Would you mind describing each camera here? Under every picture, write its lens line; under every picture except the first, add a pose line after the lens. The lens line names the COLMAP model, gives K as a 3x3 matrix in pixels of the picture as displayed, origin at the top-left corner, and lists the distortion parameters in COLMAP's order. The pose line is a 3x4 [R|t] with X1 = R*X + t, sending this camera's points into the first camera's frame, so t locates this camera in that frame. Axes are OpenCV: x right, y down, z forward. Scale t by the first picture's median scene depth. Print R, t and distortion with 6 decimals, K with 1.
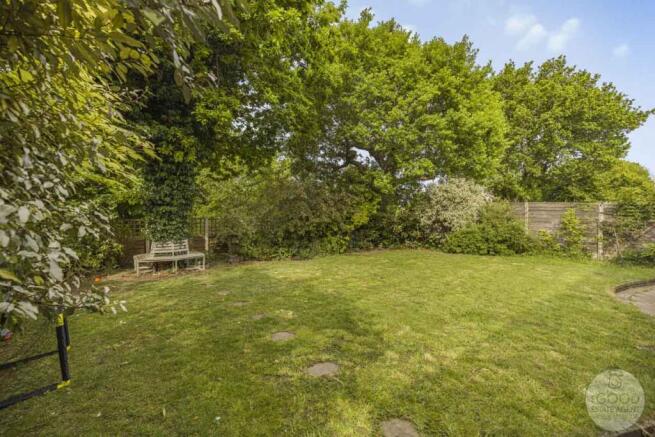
lens RADIAL K [[291.1, 0, 322.6], [0, 291.1, 215.9], [0, 0, 1]] dist [0.005429, -0.000431]
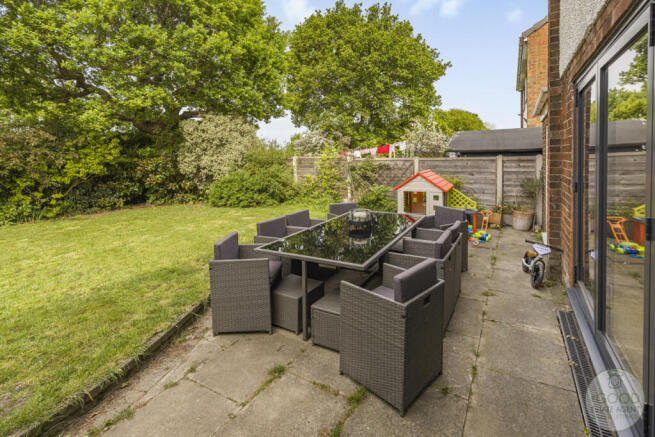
lens RADIAL K [[310.1, 0, 336.0], [0, 310.1, 172.5], [0, 0, 1]] dist [0.003863, 0.000522]
pose [[0.931831, -0.029945, 0.361656, 0.440610], [0.017542, 0.999142, 0.037529, 0.004341], [-0.362469, -0.028626, 0.931556, 0.066396]]
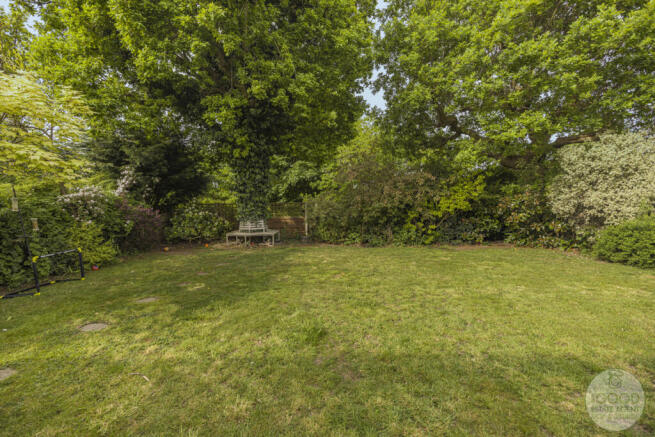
lens RADIAL K [[291.1, 0, 323.8], [0, 291.1, 216.8], [0, 0, 1]] dist [0.005429, -0.000431]
pose [[0.770813, 0.031964, -0.636260, 0.372837], [0.005761, 0.998350, 0.057133, -0.001070], [0.637036, -0.047704, 0.769357, 0.170837]]
